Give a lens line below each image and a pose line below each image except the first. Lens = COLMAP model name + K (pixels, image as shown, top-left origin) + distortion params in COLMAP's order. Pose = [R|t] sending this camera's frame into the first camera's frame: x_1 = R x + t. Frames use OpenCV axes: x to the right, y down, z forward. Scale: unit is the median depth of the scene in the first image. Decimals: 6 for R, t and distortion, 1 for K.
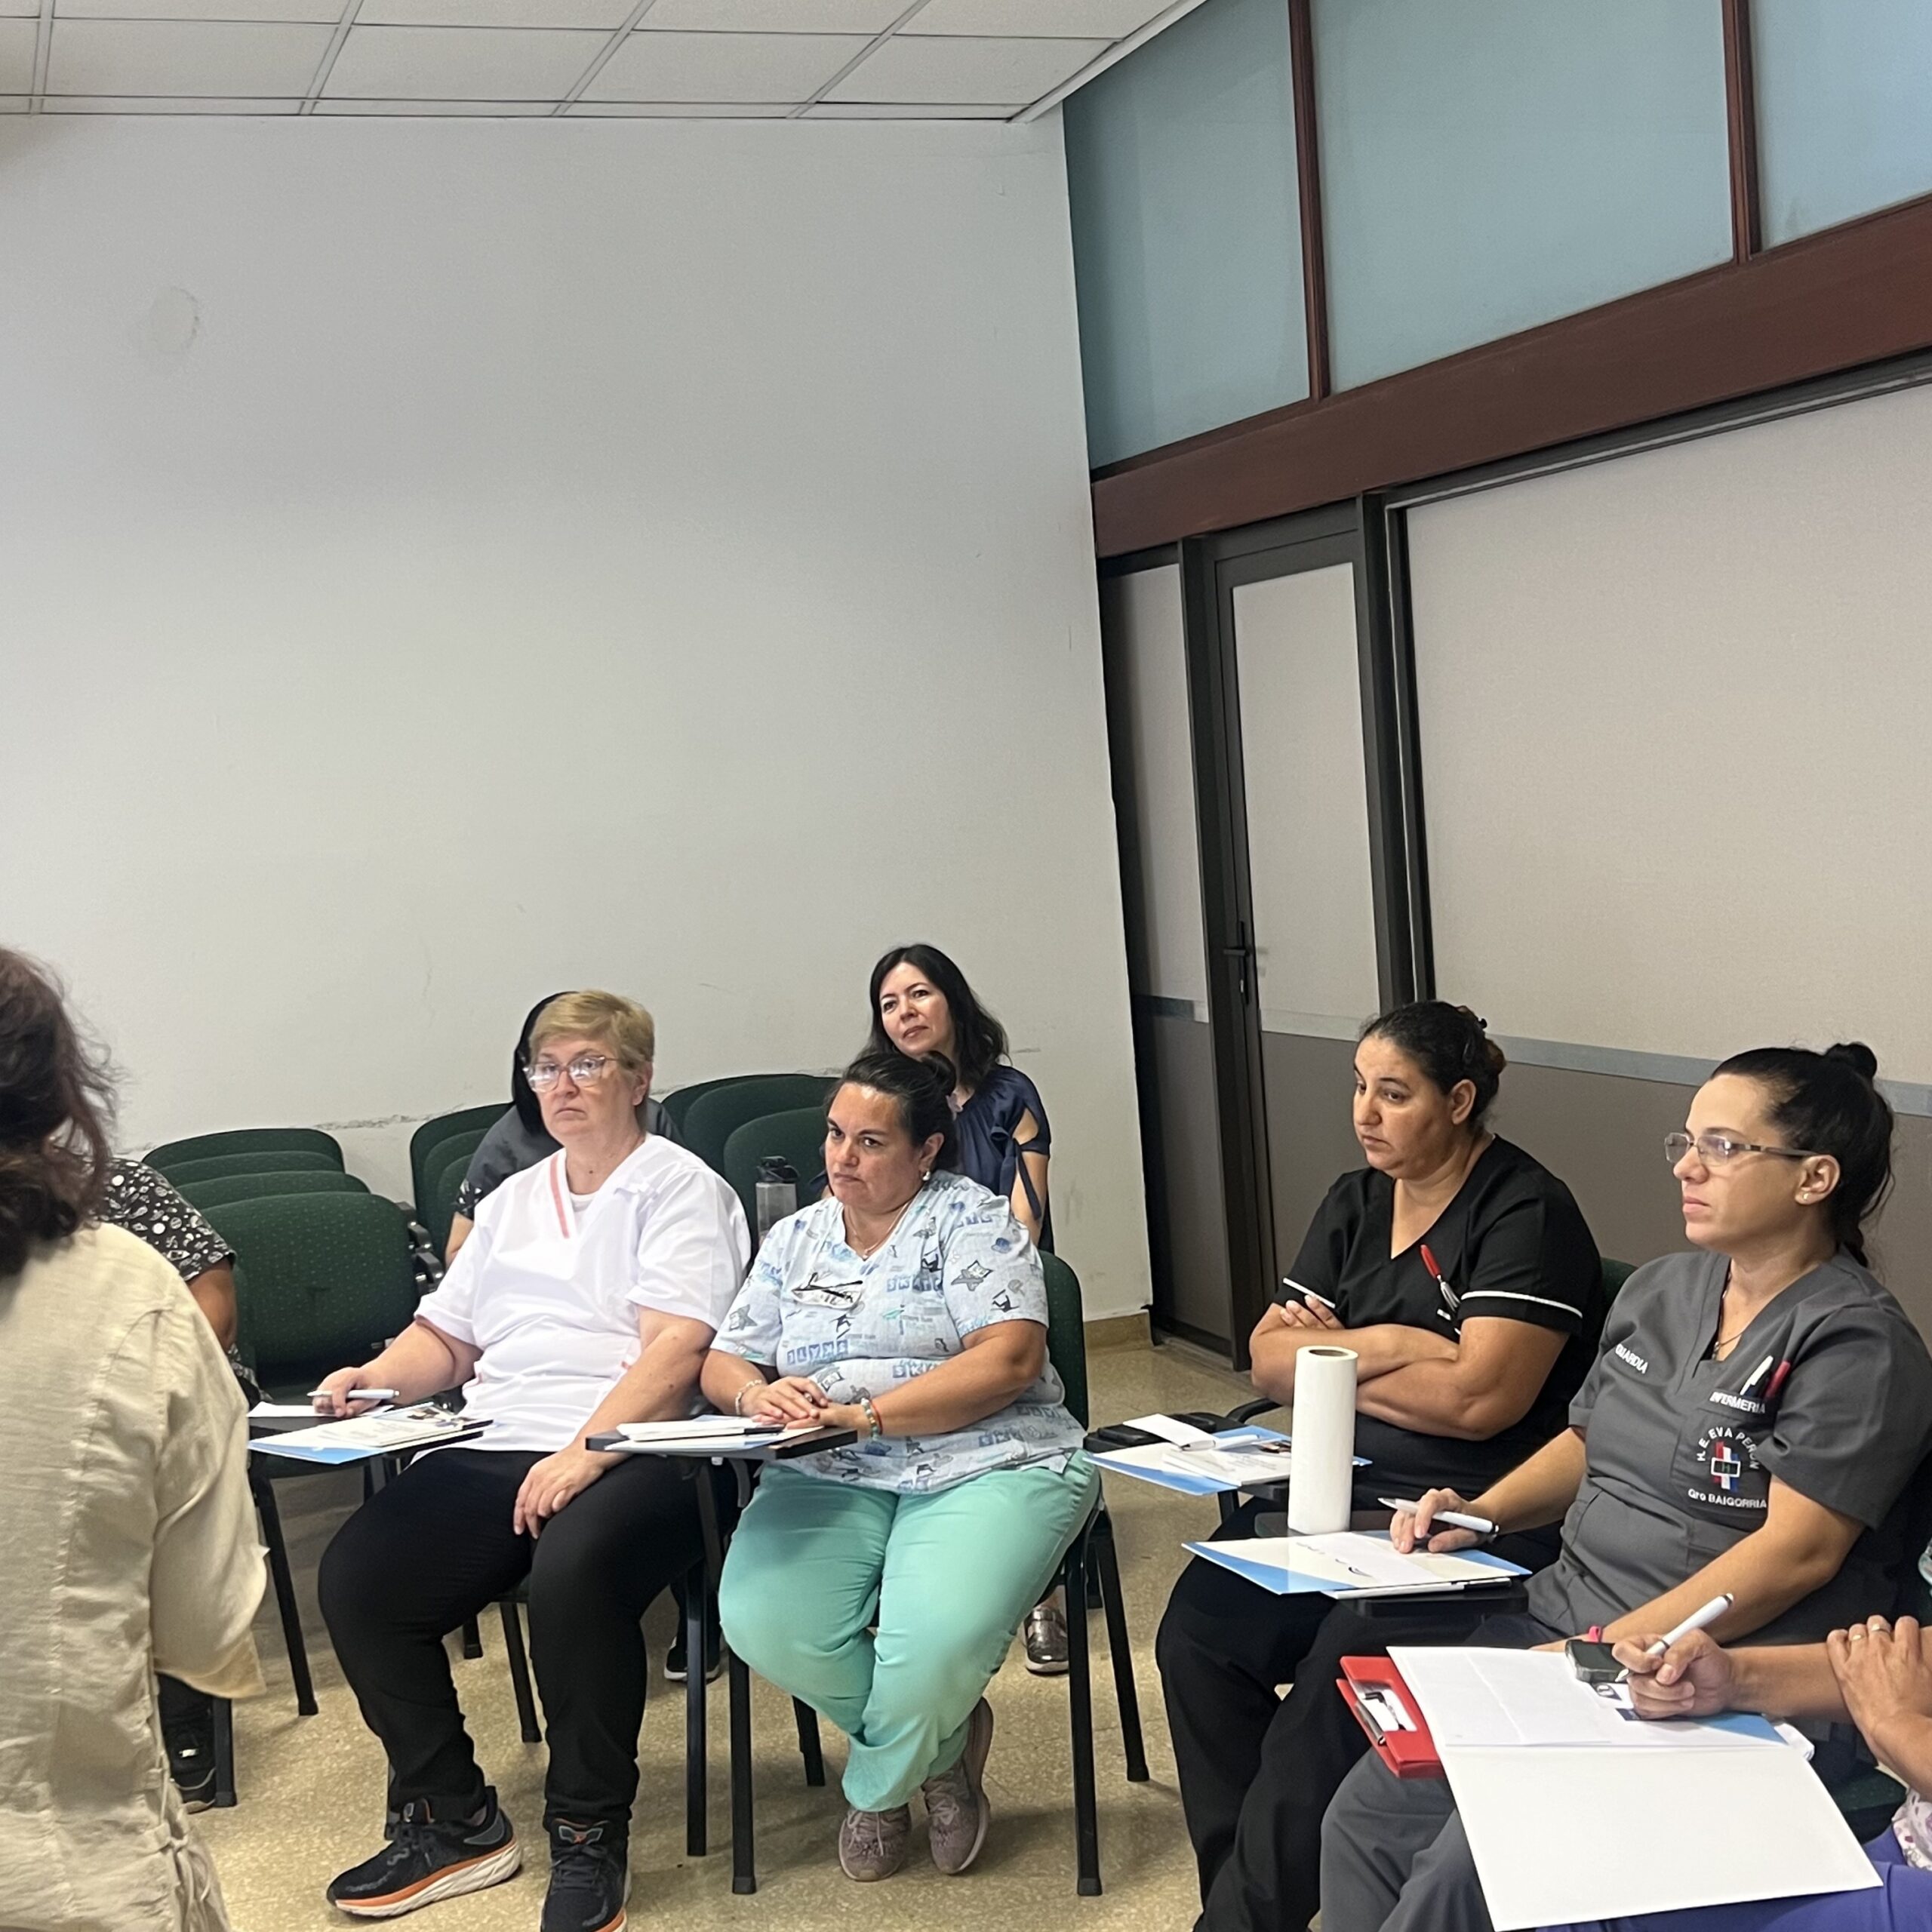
lens RADIAL K [[2759.2, 0, 966.0], [0, 2759.2, 966.0], [0, 0, 1]] dist [0.030878, -0.043772]
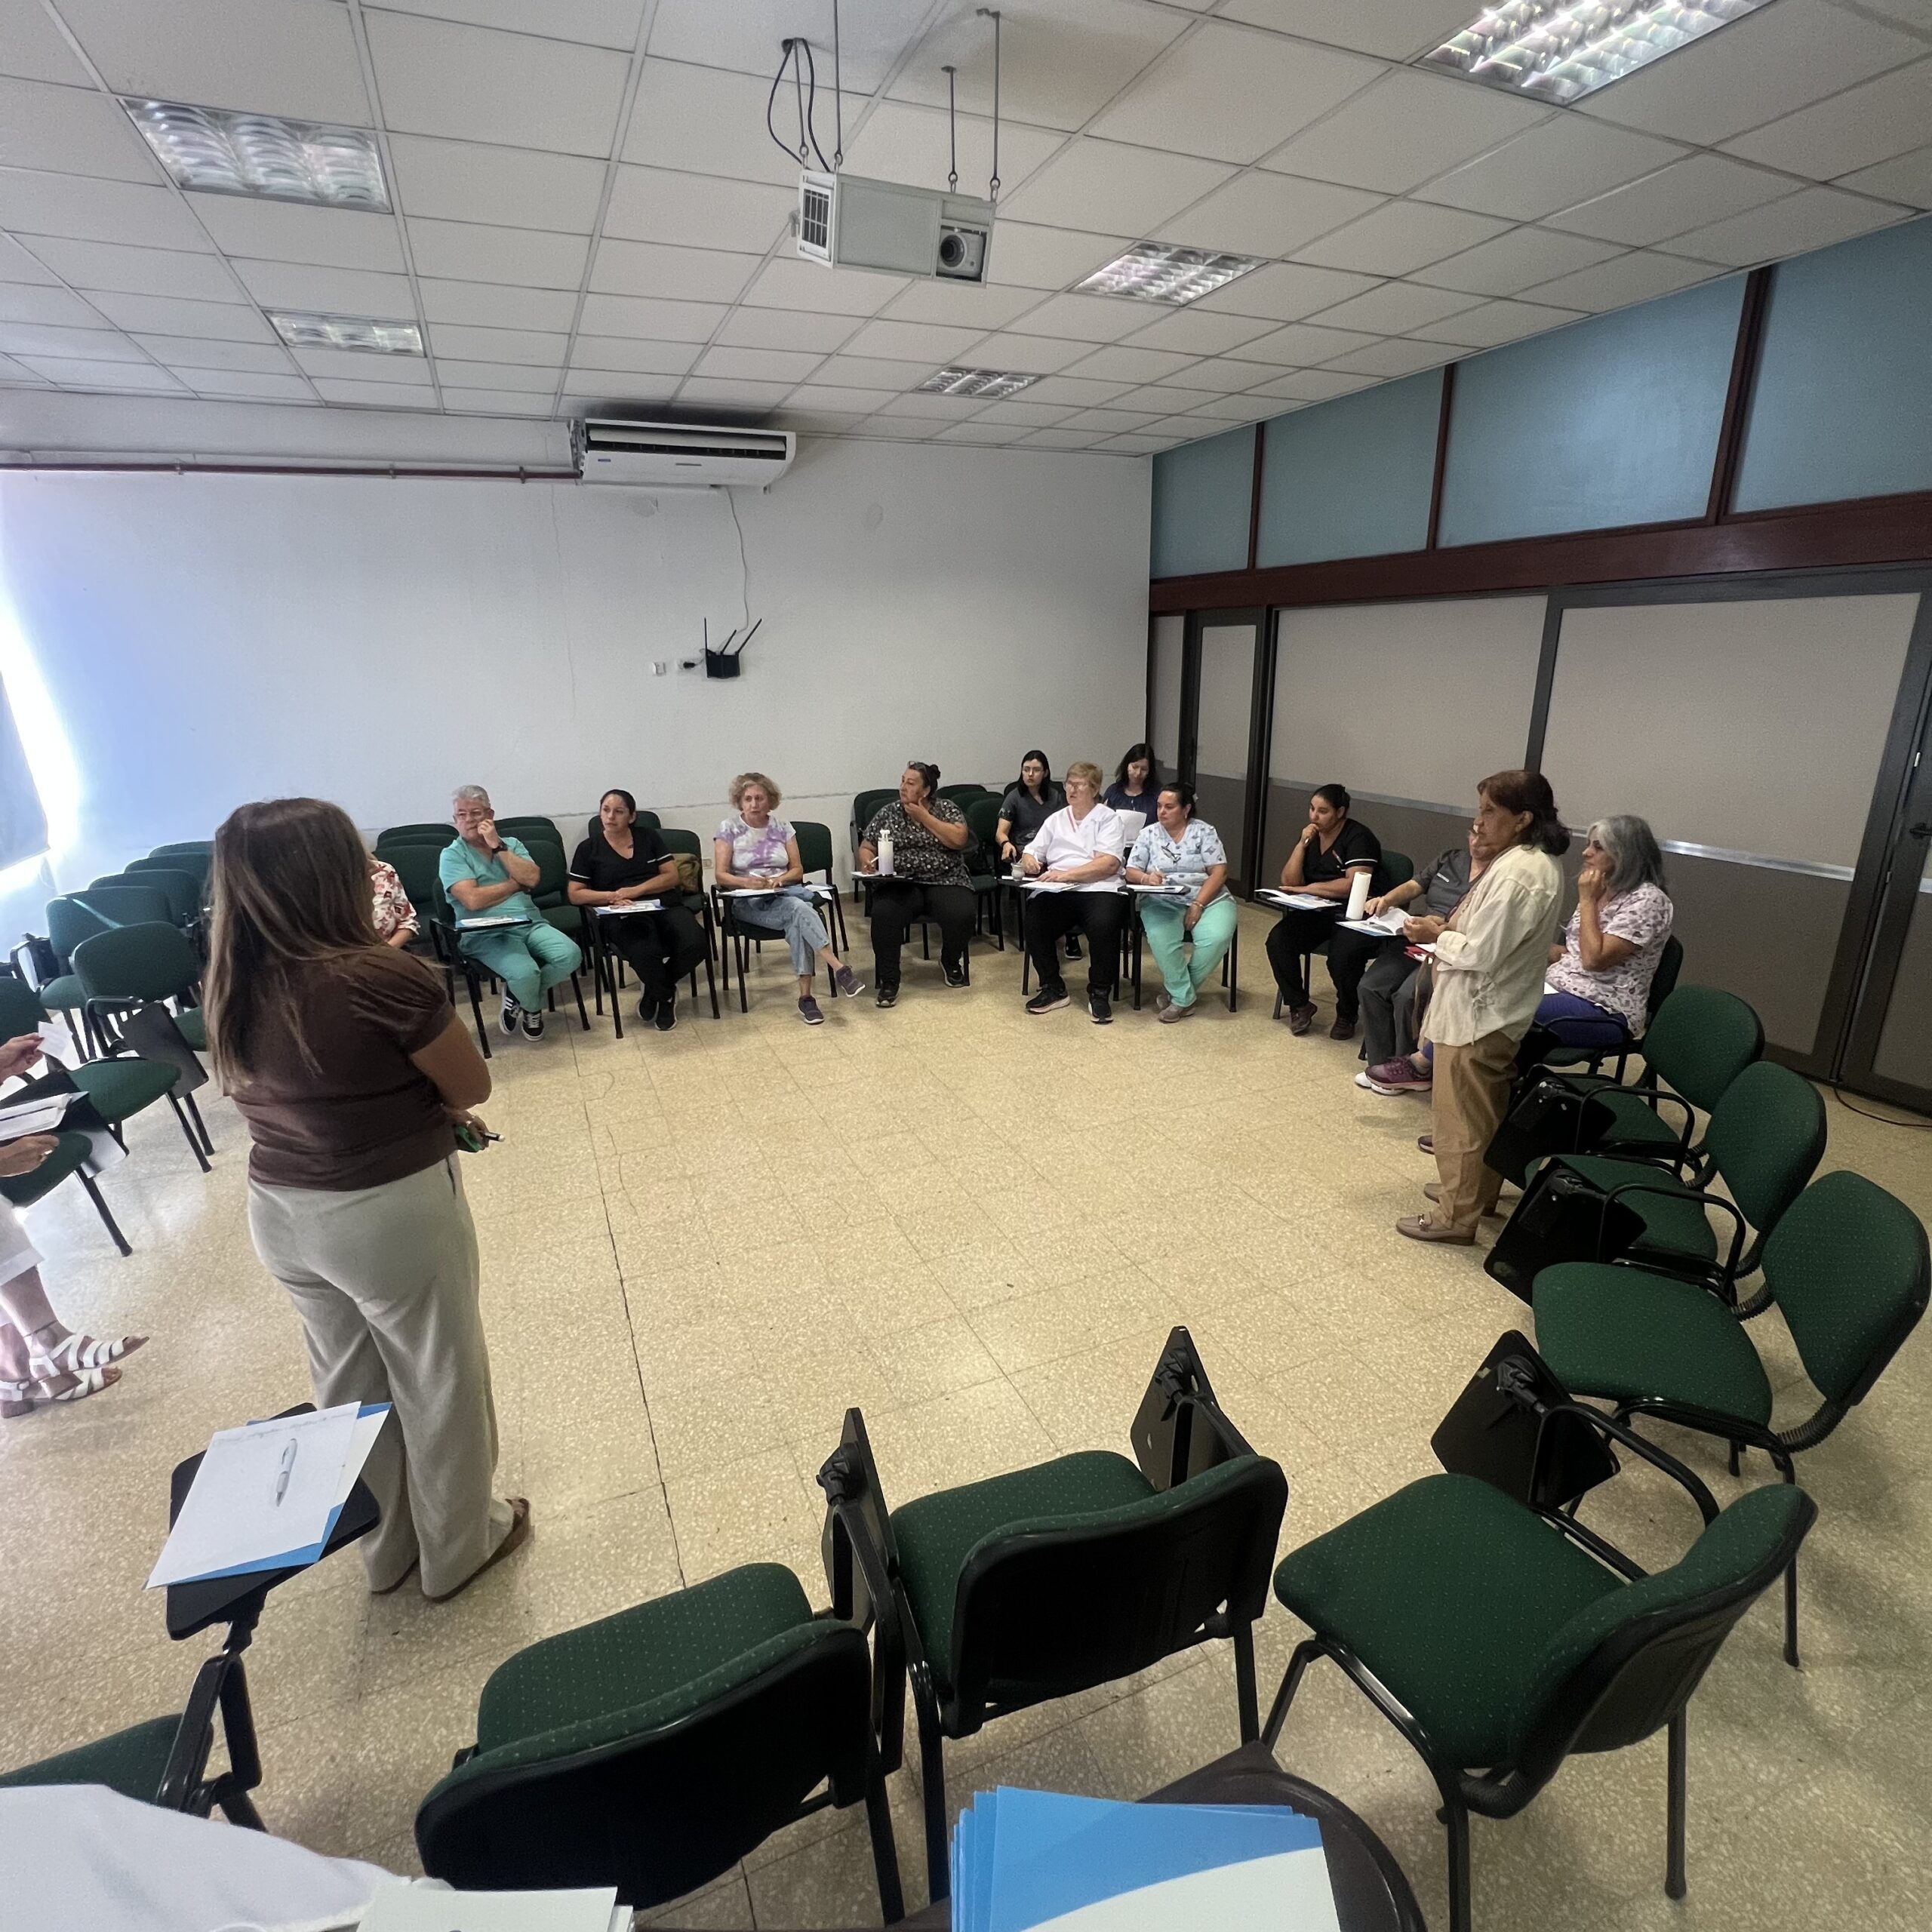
lens RADIAL K [[1010.1, 0, 974.2], [0, 1010.1, 949.4], [0, 0, 1]] dist [0.013570, 0.000219]
pose [[0.997054, 0.040692, 0.065013, -0.349438], [-0.054060, 0.974145, 0.219358, -0.031993], [-0.054406, -0.222227, 0.973476, -0.273863]]
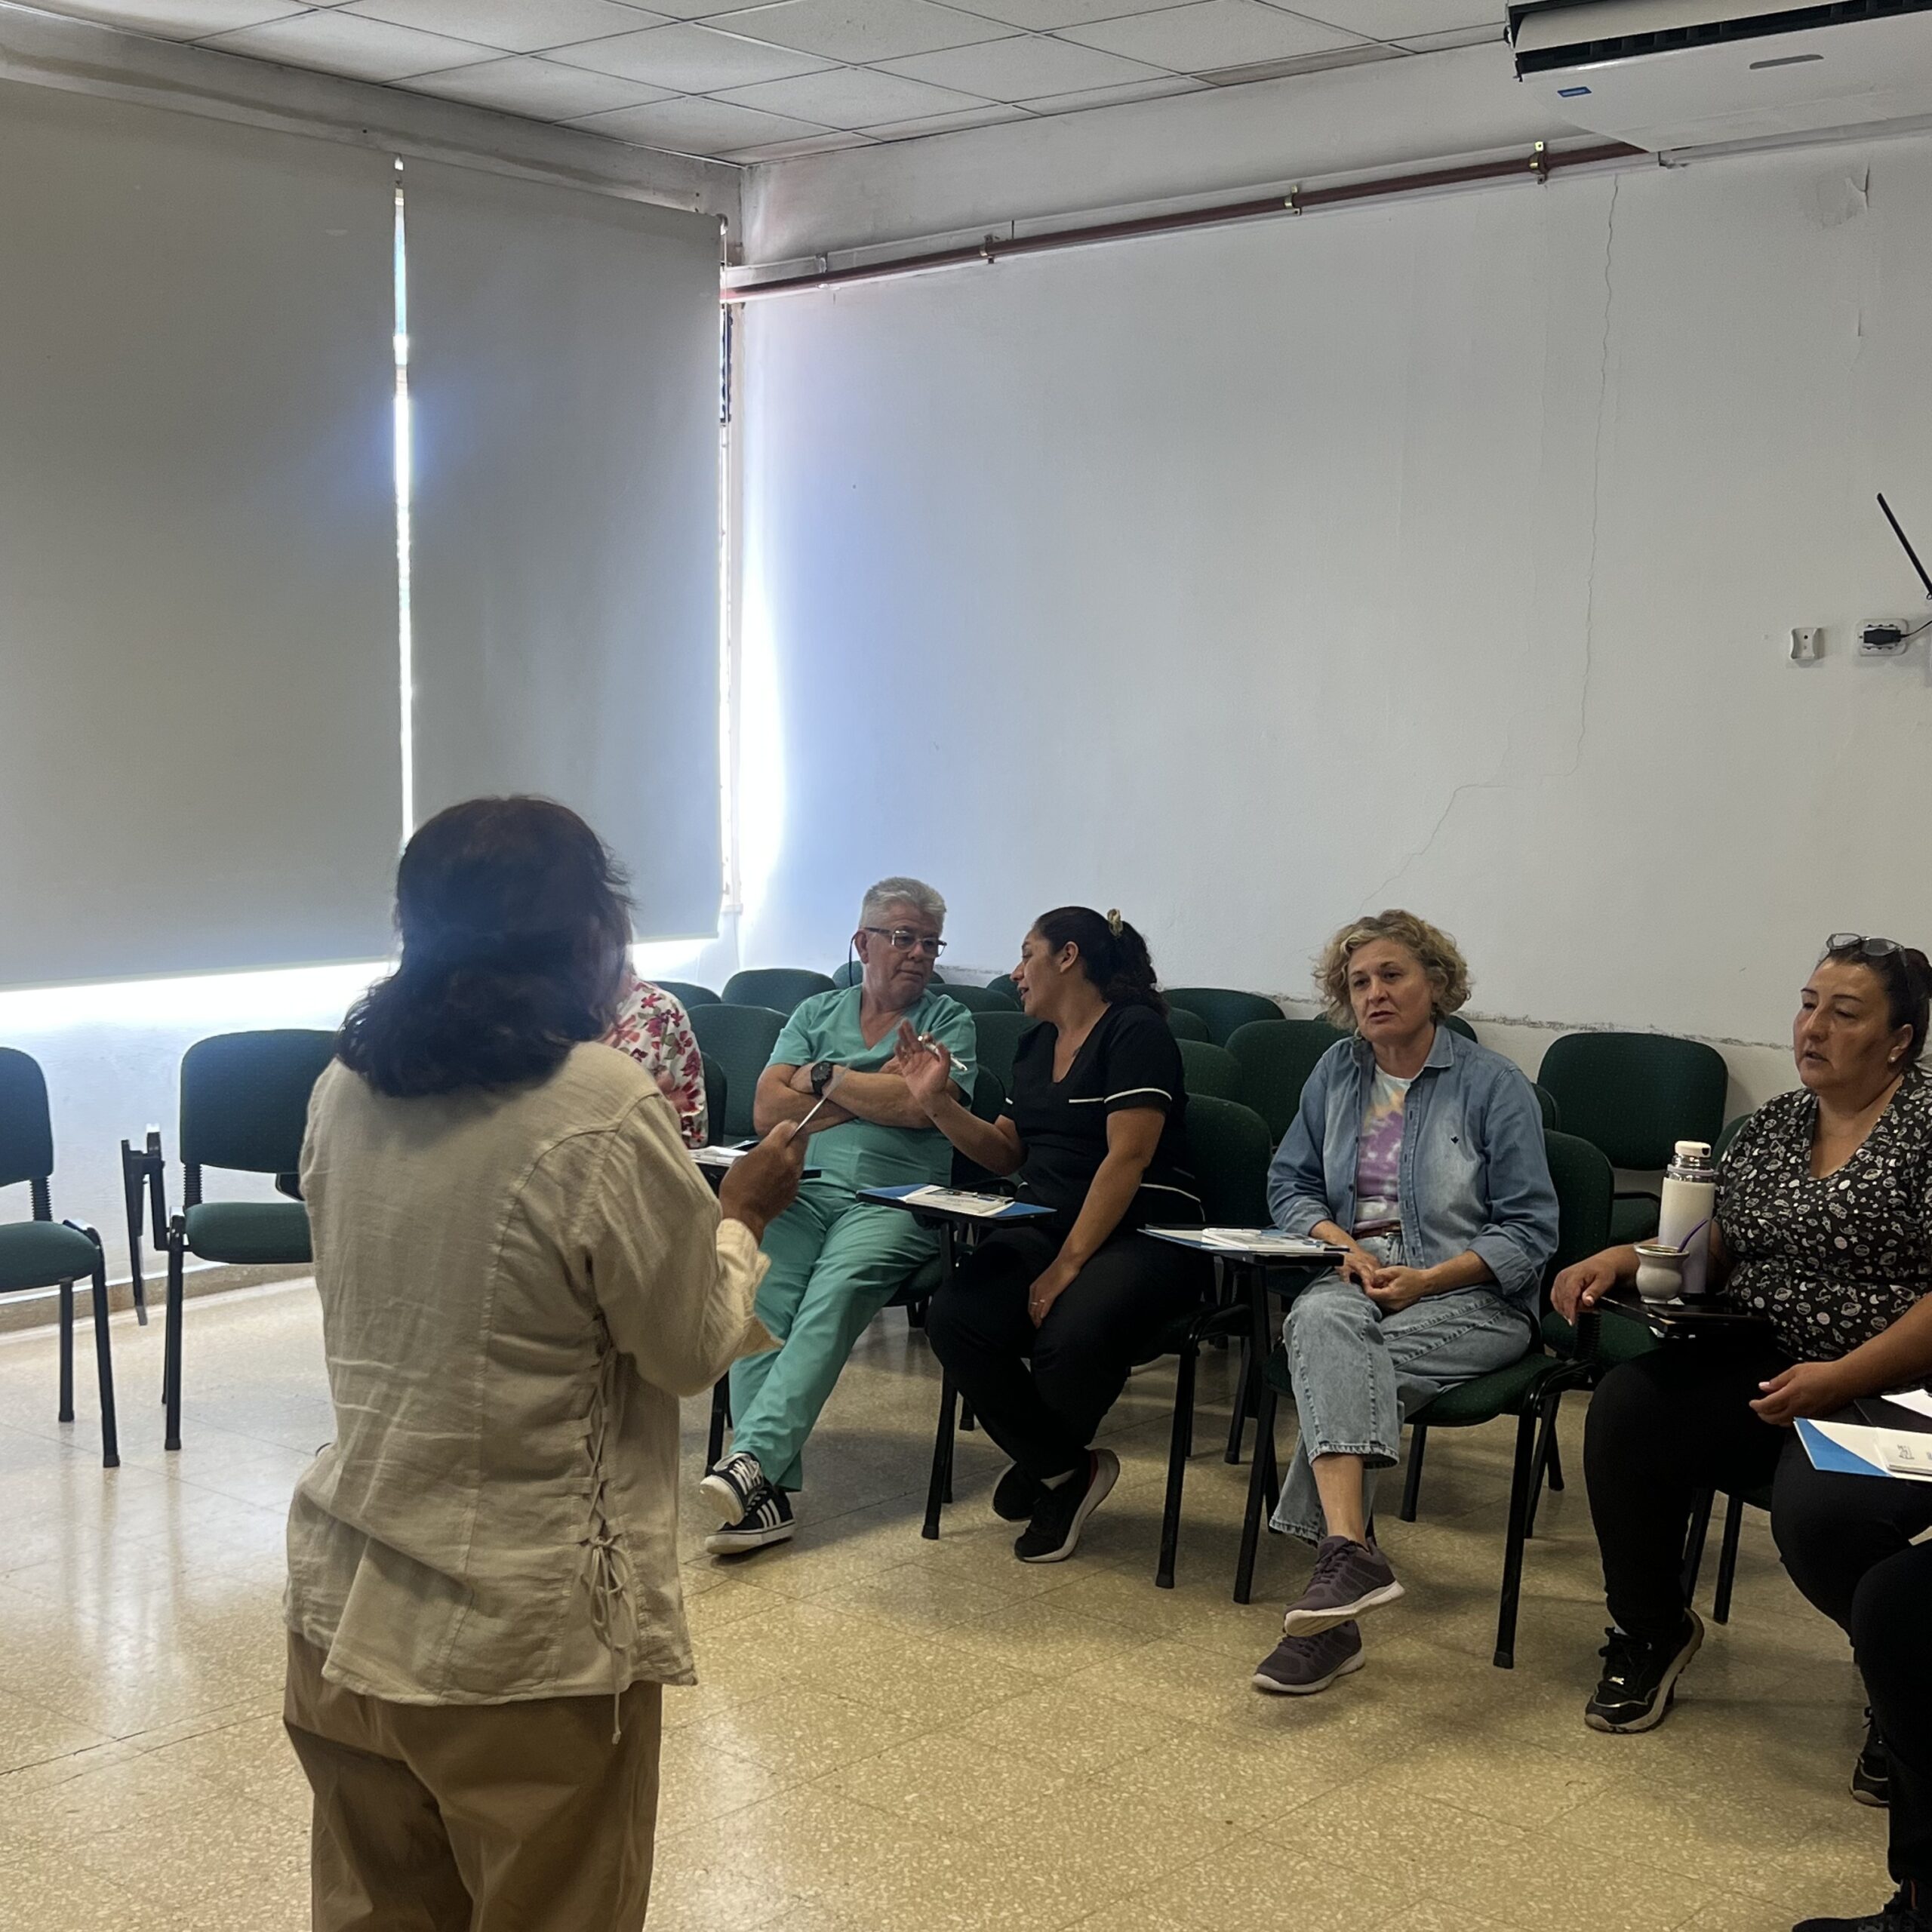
lens RADIAL K [[2759.2, 0, 966.0], [0, 2759.2, 966.0], [0, 0, 1]] dist [0.030878, -0.043772]
pose [[0.472999, 0.171939, -0.864123, 0.346335], [-0.111585, 0.984566, 0.134826, -0.066292], [0.873968, 0.032651, 0.484885, 0.288315]]
